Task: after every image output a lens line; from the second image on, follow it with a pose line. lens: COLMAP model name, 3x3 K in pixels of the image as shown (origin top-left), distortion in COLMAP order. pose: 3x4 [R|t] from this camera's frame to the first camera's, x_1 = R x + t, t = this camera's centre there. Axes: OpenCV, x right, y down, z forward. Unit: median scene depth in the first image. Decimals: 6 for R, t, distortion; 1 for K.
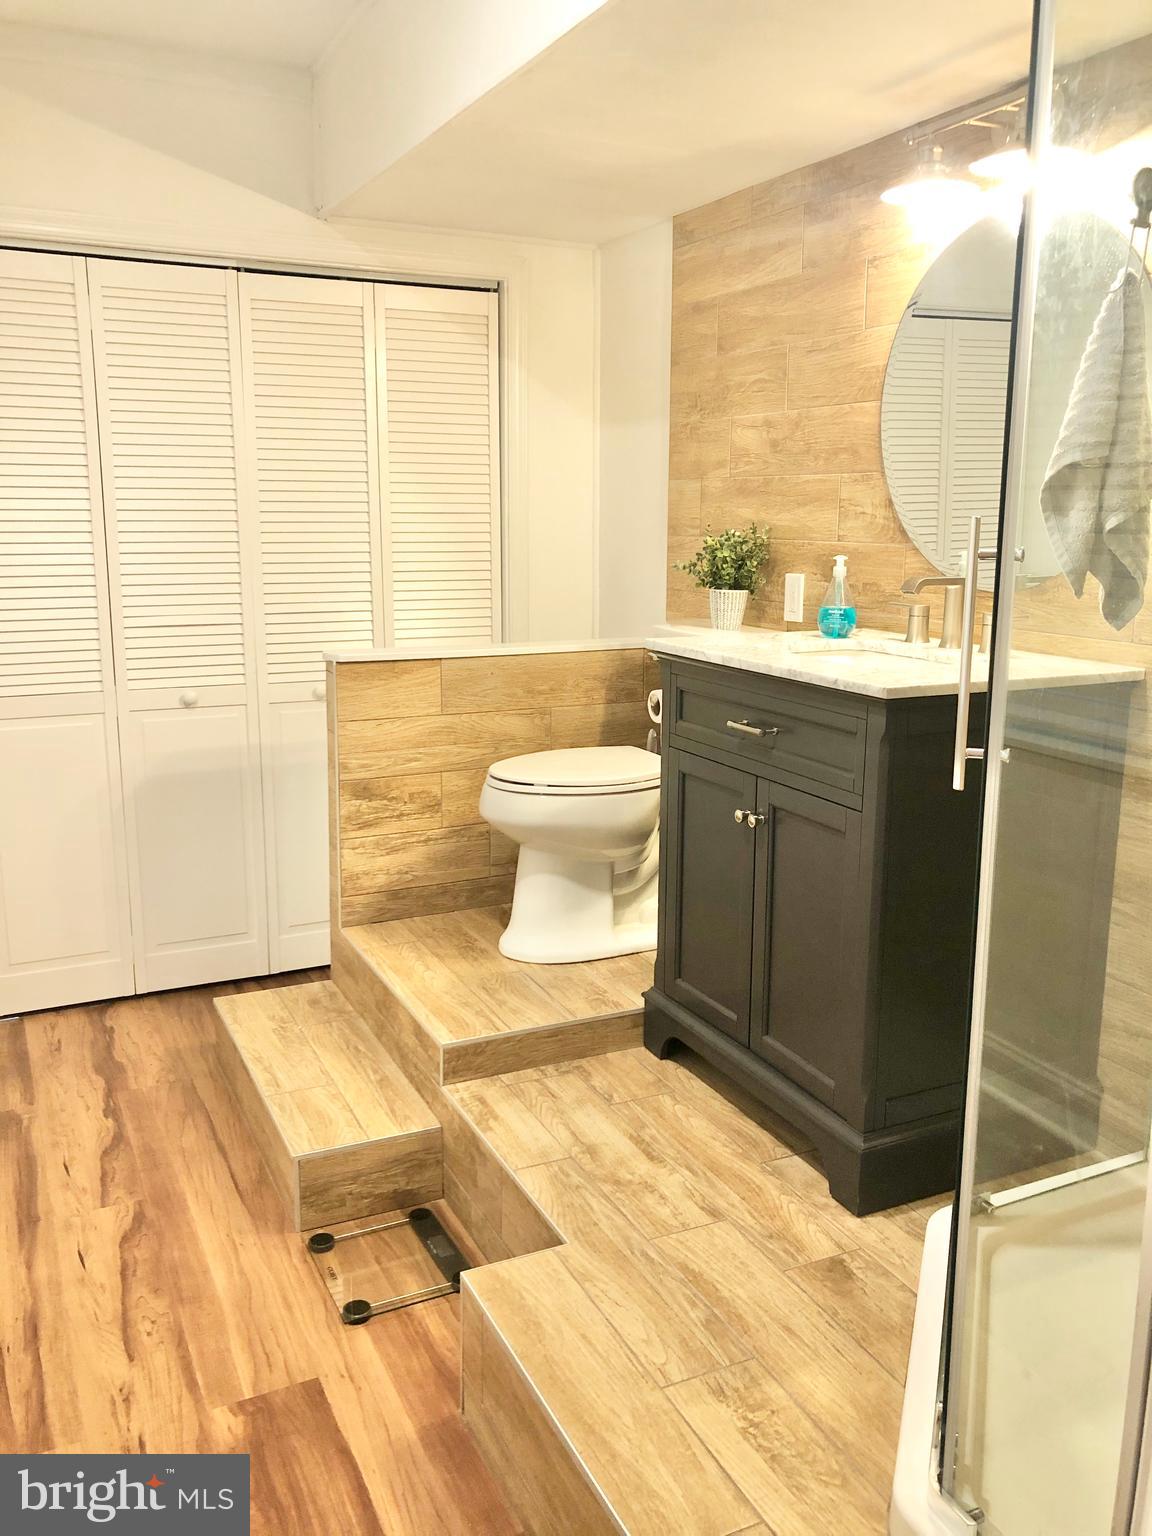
lens RADIAL K [[1275.8, 0, 574.5], [0, 1275.8, 753.4], [0, 0, 1]] dist [0.012372, -0.026327]
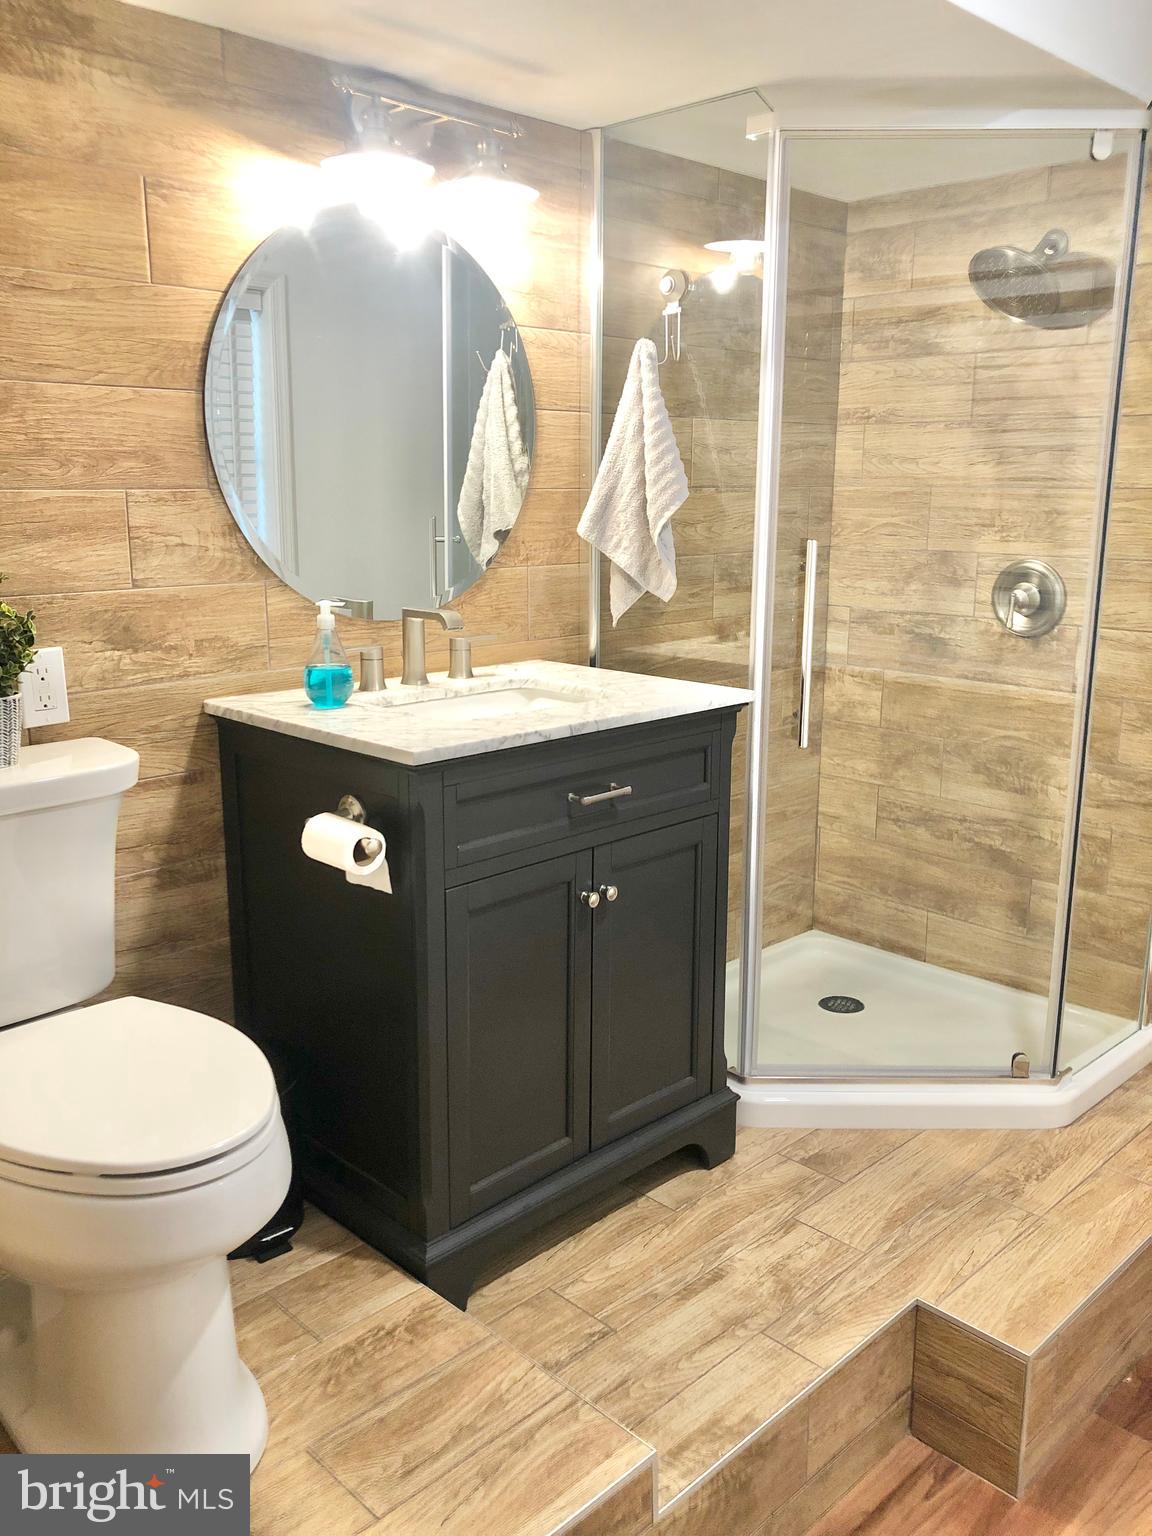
lens RADIAL K [[1275.8, 0, 571.8], [0, 1275.8, 758.9], [0, 0, 1]] dist [0.012372, -0.026327]
pose [[-0.334265, -0.206125, 0.919663, -0.569053], [0.176875, 0.944734, 0.276032, -0.250861], [-0.925733, 0.254933, -0.279333, 1.102148]]
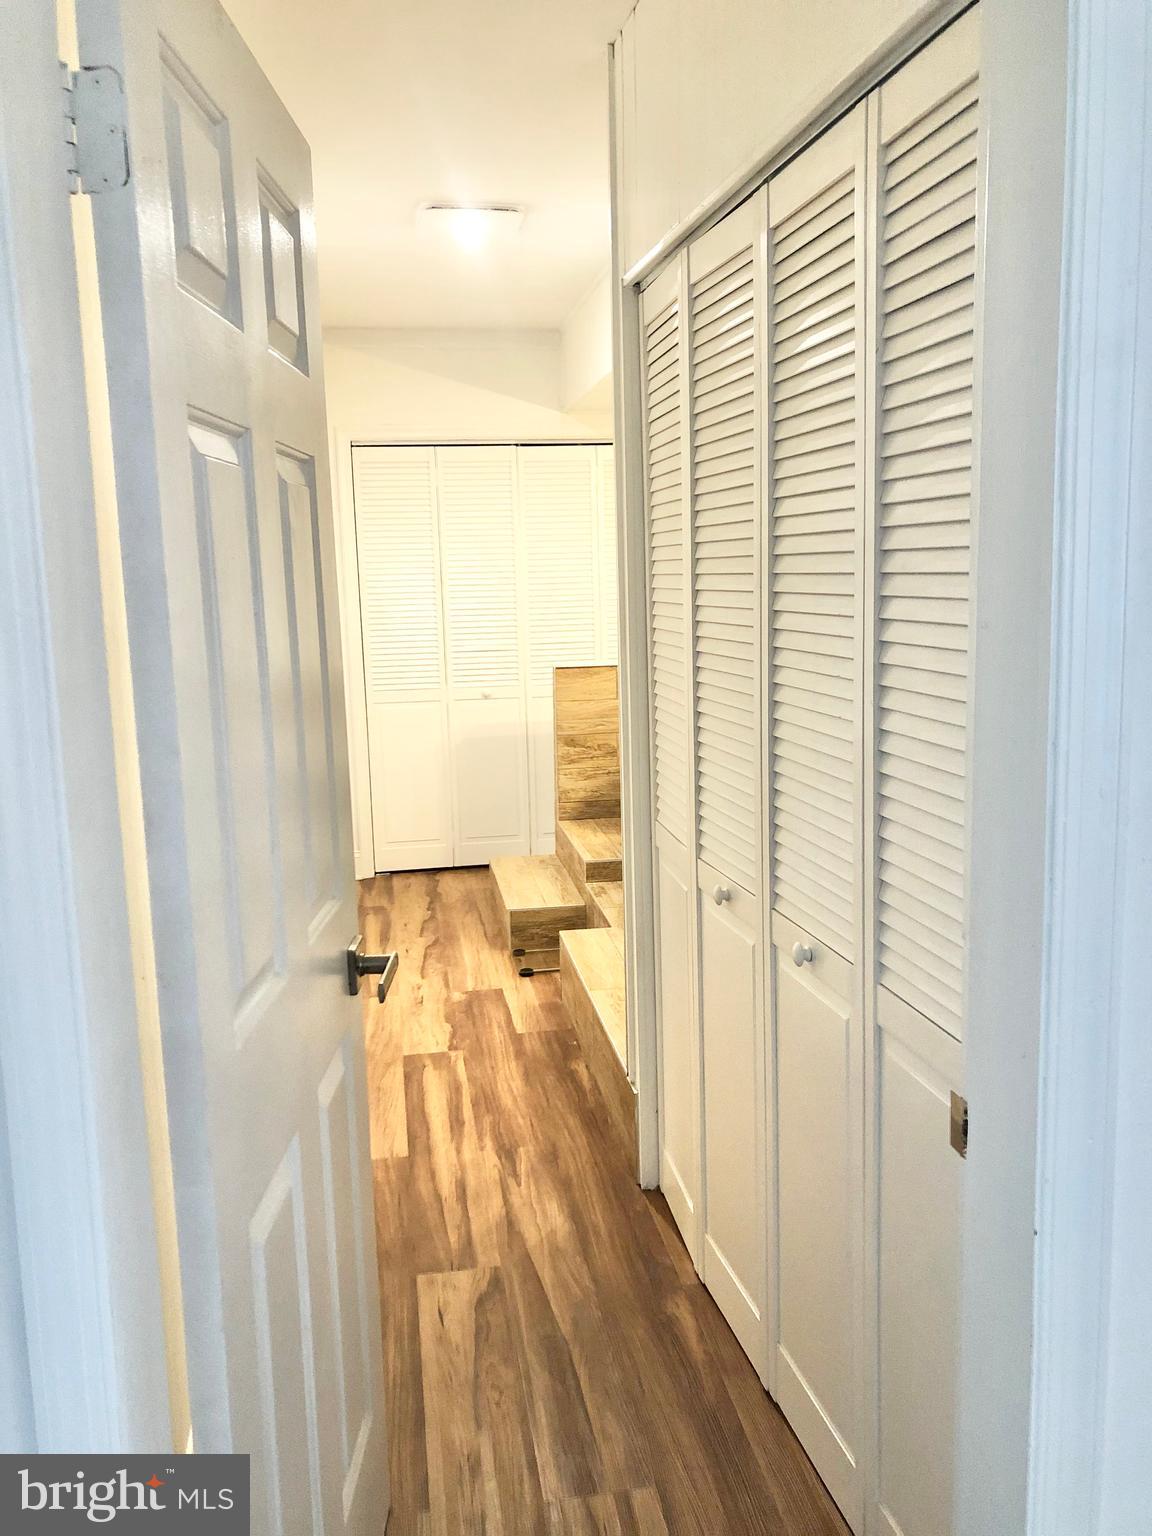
lens RADIAL K [[1275.8, 0, 579.6], [0, 1275.8, 774.4], [0, 0, 1]] dist [0.012372, -0.026327]
pose [[0.957522, 0.018468, -0.287769, 0.432683], [-0.027244, 0.999277, -0.026525, 0.148256], [0.287071, 0.033238, 0.957332, -0.832501]]
